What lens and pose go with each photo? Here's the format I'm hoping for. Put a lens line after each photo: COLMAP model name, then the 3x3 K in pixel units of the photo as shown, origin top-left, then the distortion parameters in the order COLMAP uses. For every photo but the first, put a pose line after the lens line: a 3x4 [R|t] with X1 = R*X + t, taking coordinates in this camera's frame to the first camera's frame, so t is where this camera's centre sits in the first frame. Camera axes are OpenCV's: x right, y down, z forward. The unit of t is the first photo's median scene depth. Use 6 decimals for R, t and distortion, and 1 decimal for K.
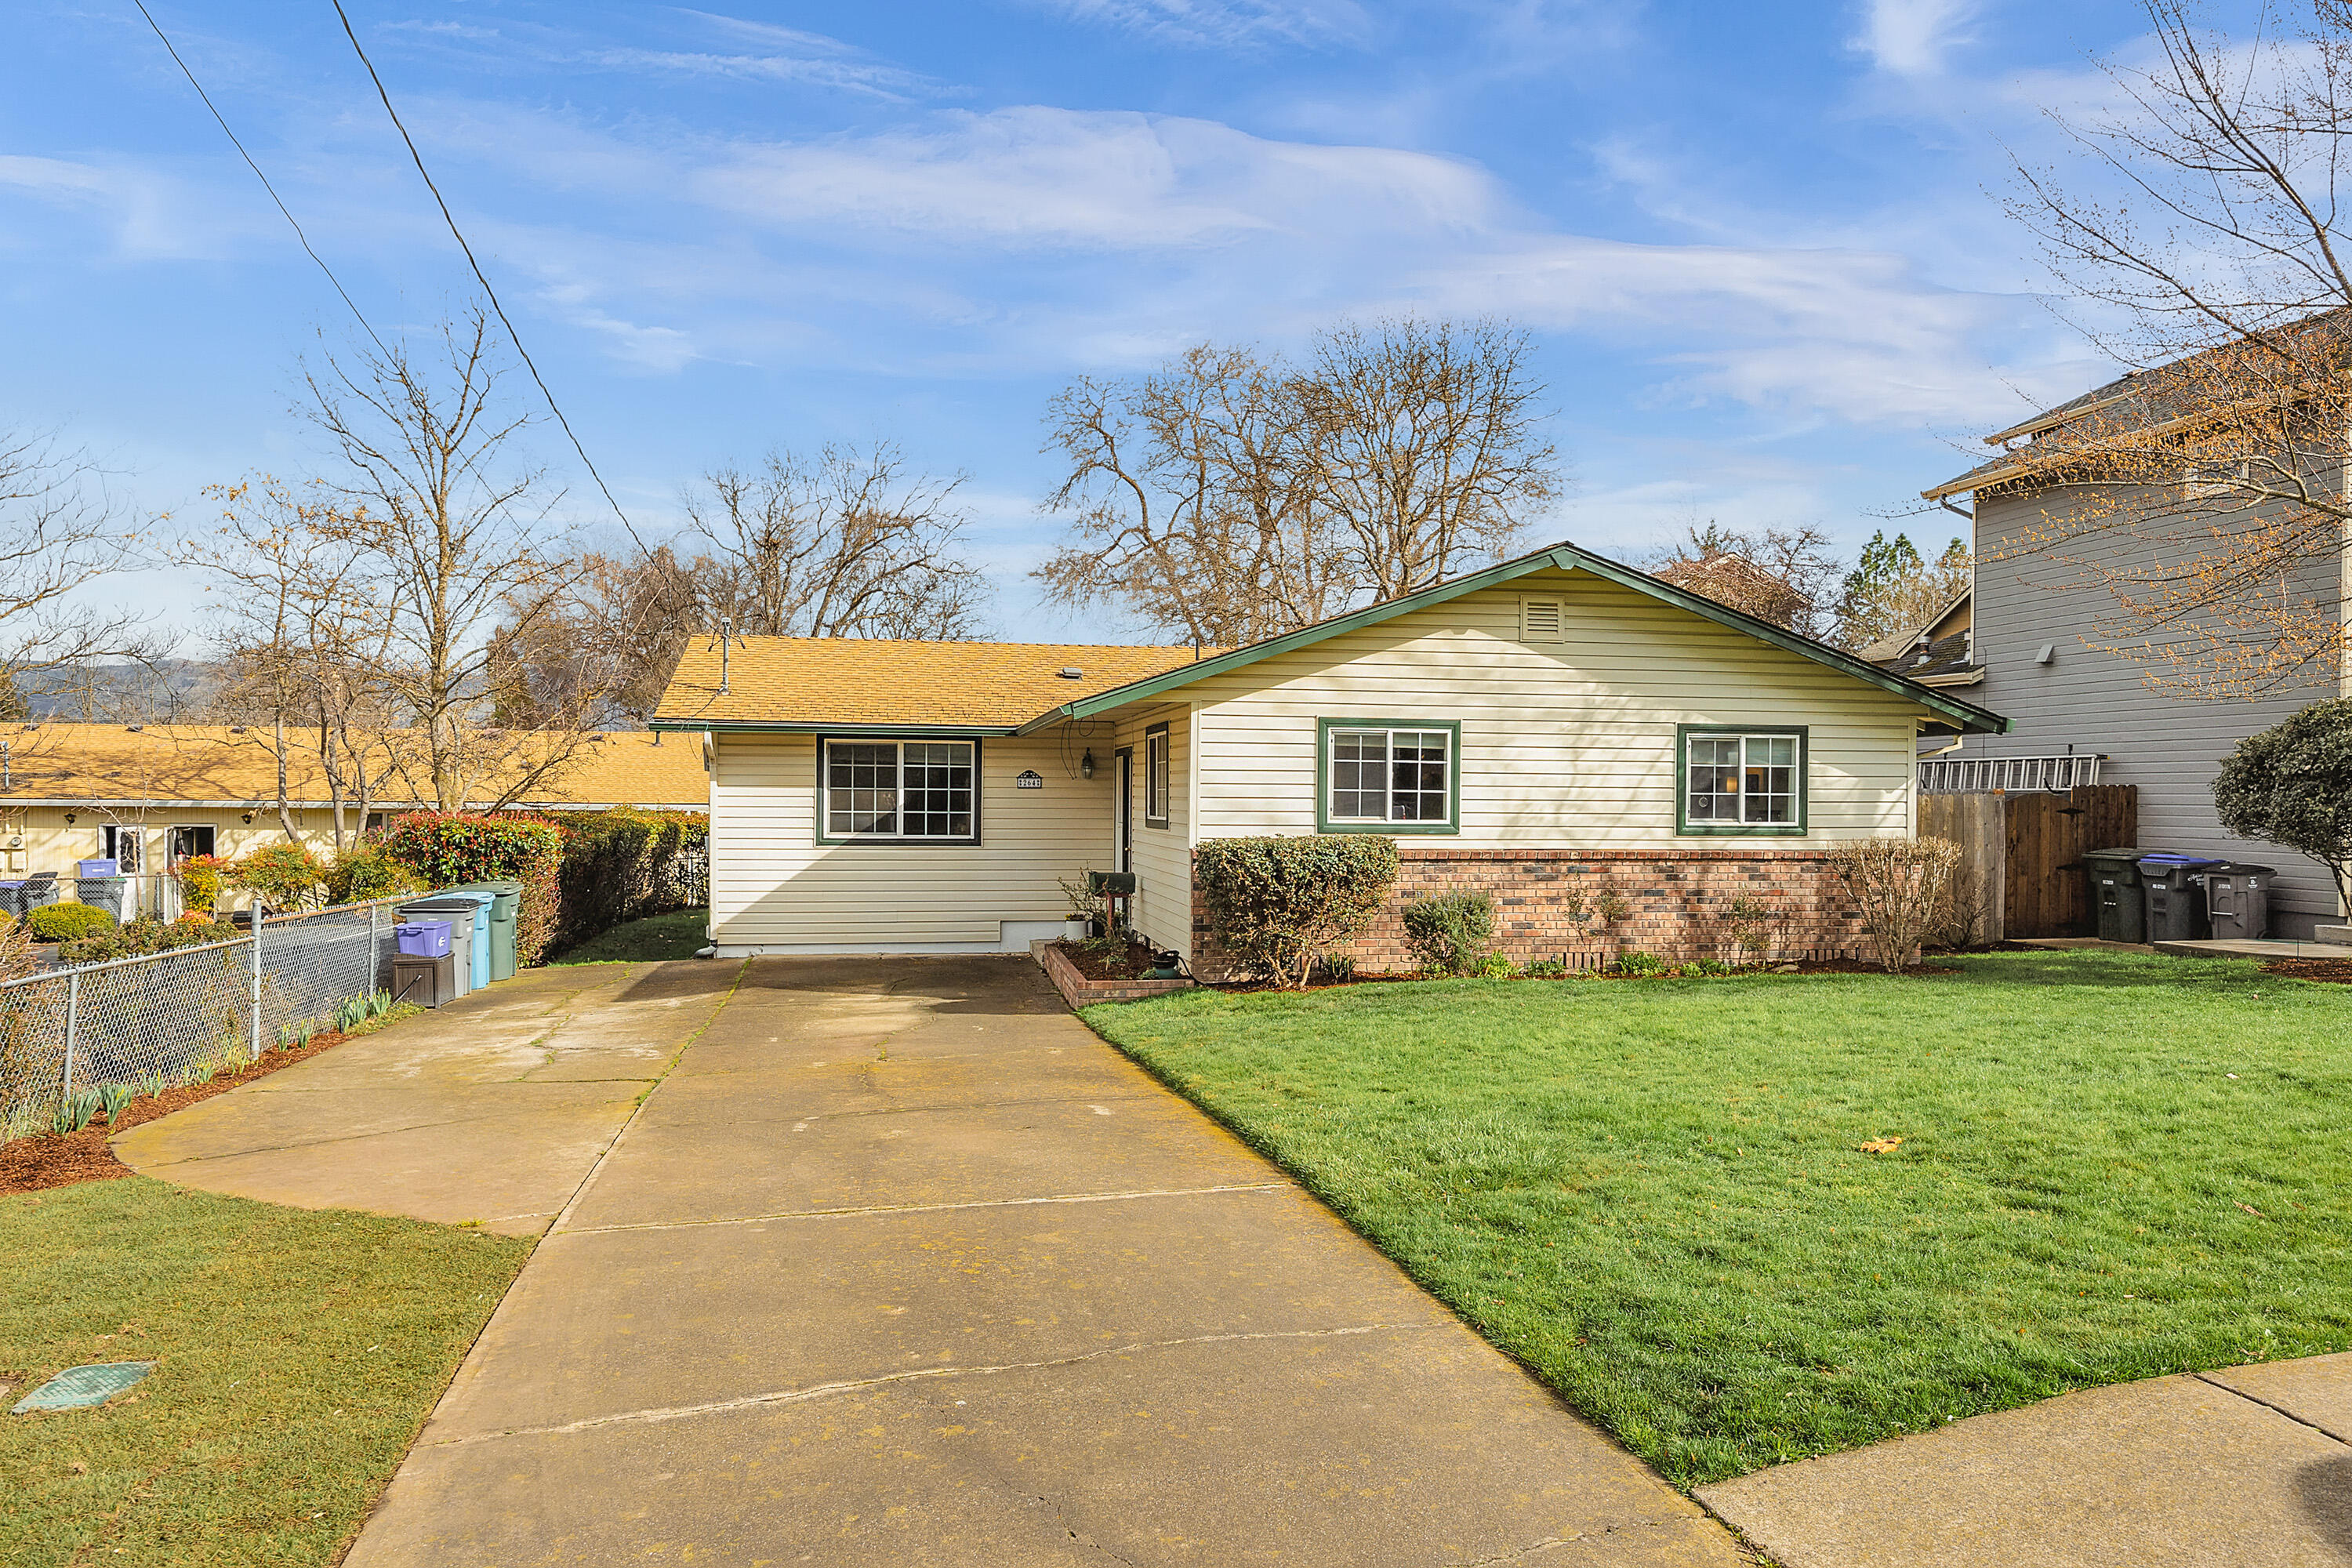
lens RADIAL K [[1582.6, 0, 1176.0], [0, 1582.6, 784.0], [0, 0, 1]] dist [-0.002422, -0.000271]
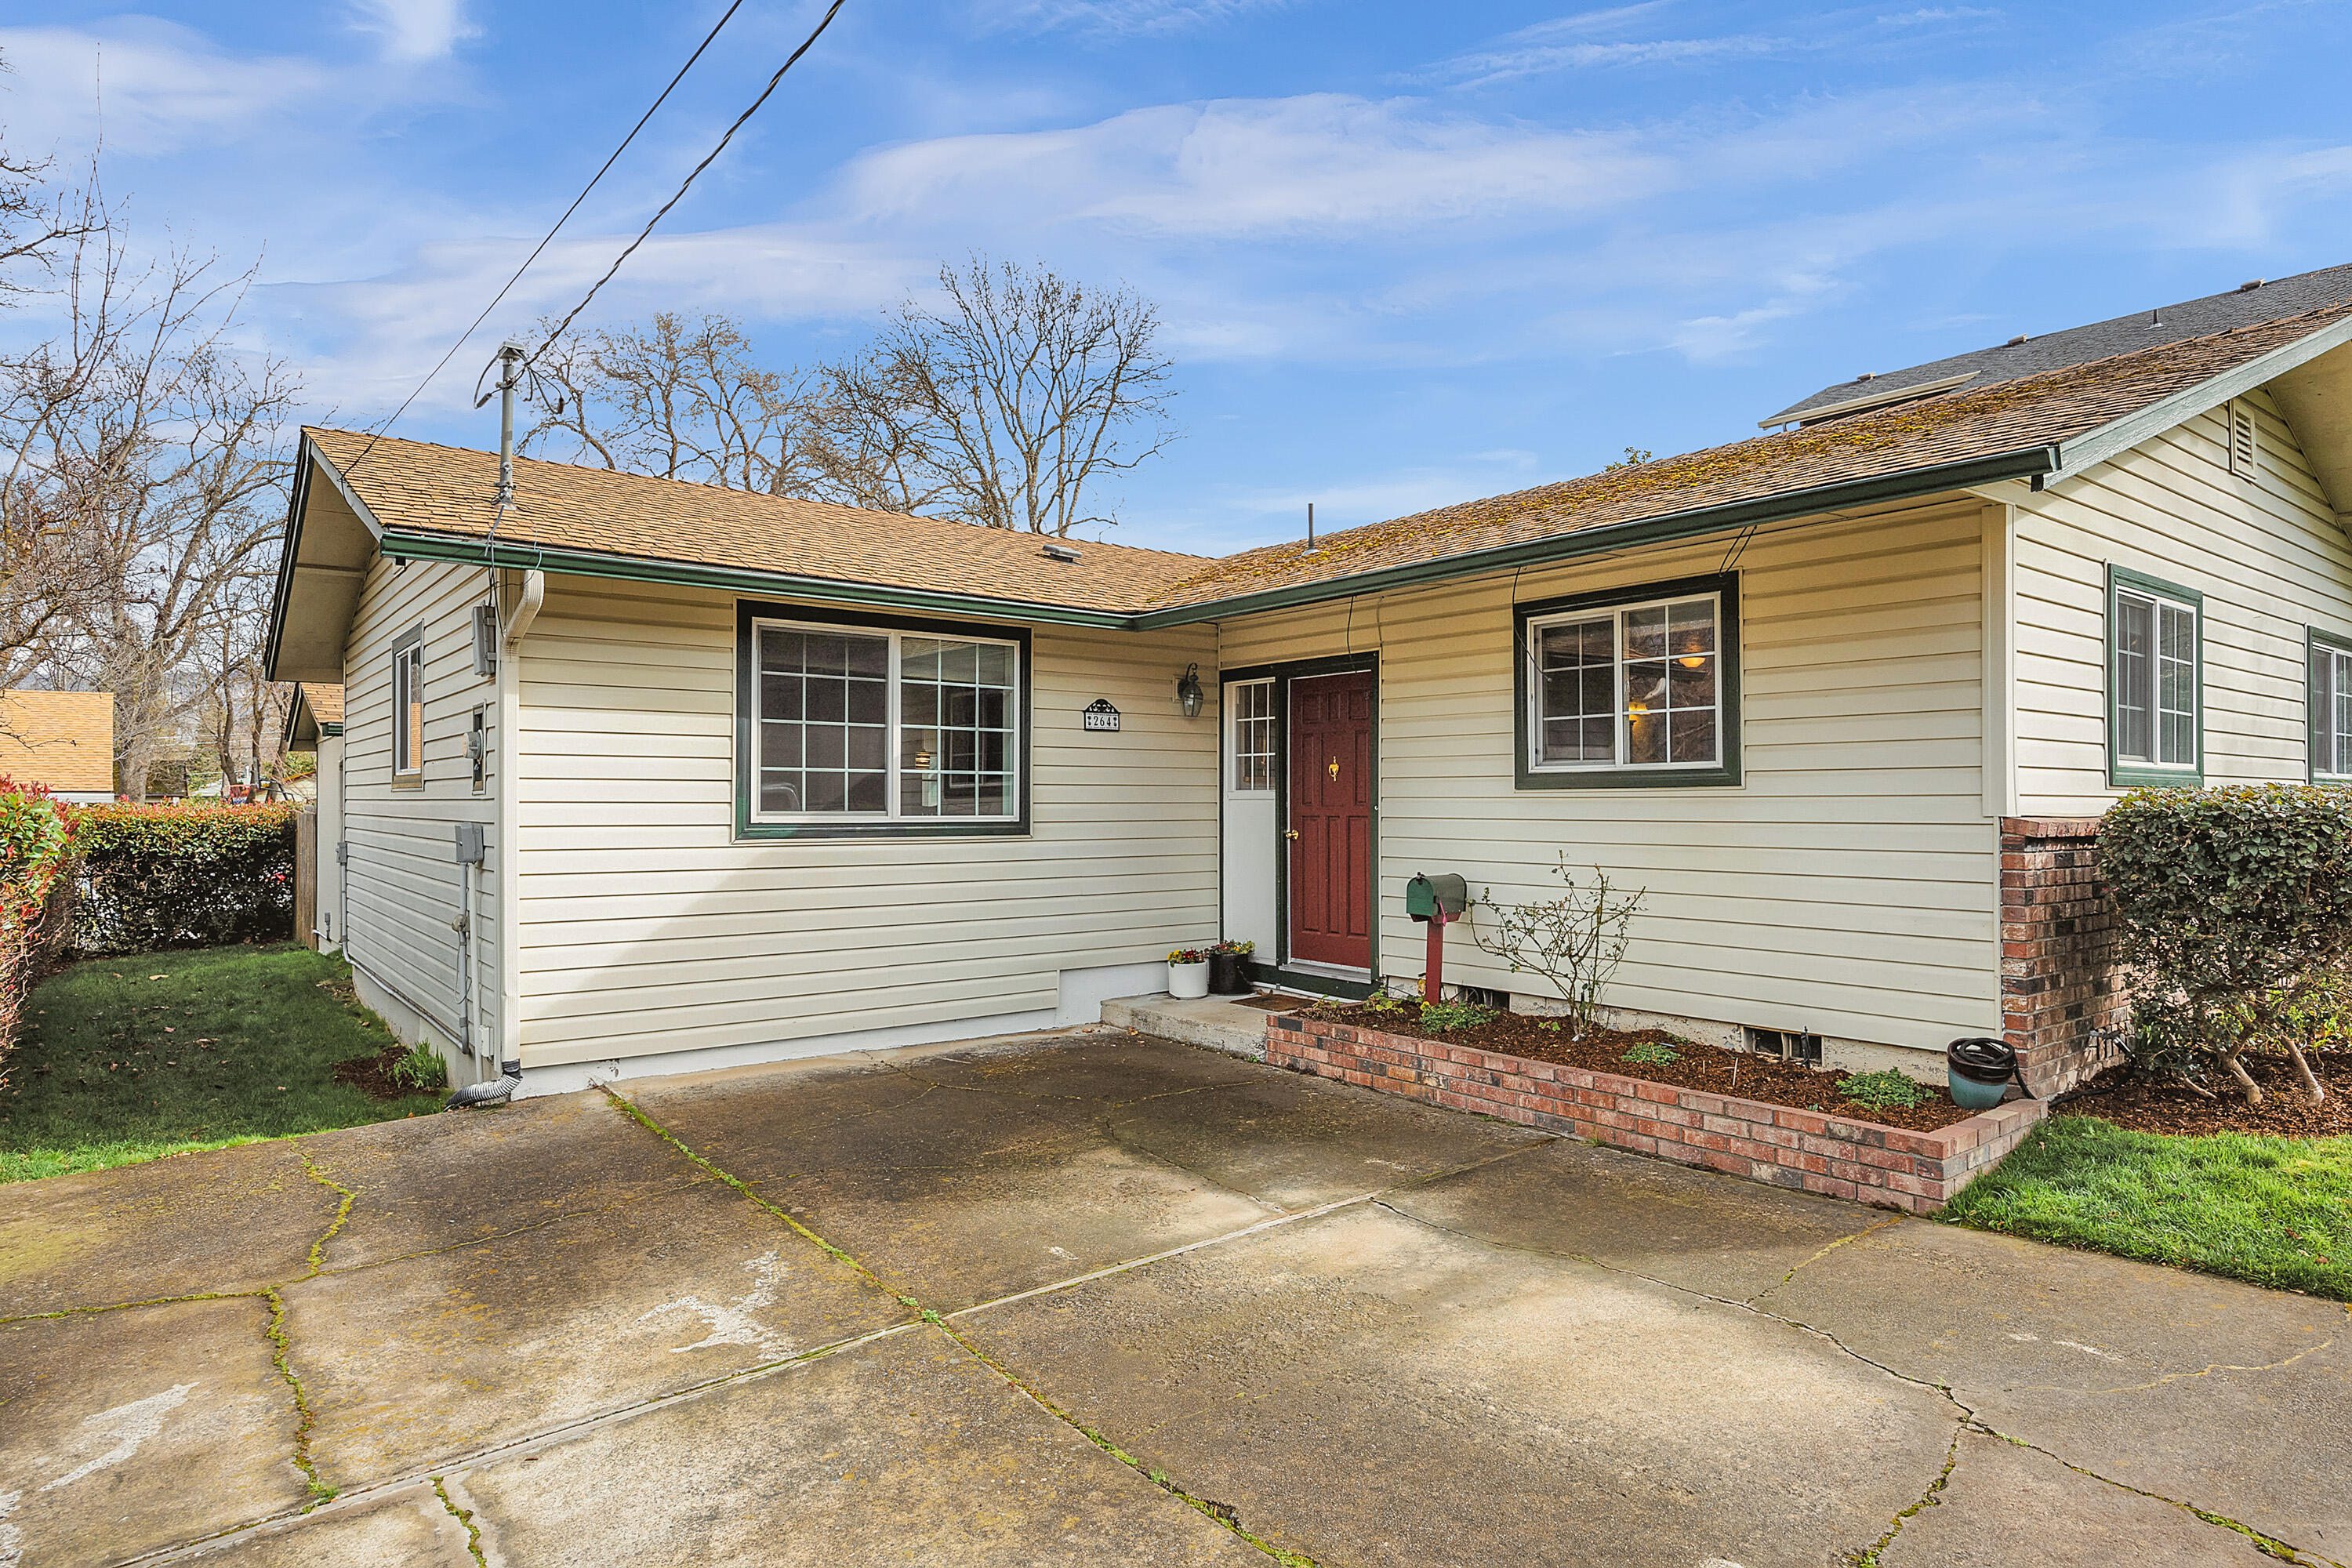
lens RADIAL K [[1322.8, 0, 1176.0], [0, 1322.8, 784.0], [0, 0, 1]] dist [-0.000648, -0.000234]
pose [[0.885188, 0.000775, 0.465233, -0.292223], [0.002719, 0.999973, -0.006840, 0.025255], [-0.465226, 0.007320, 0.885162, 0.581057]]
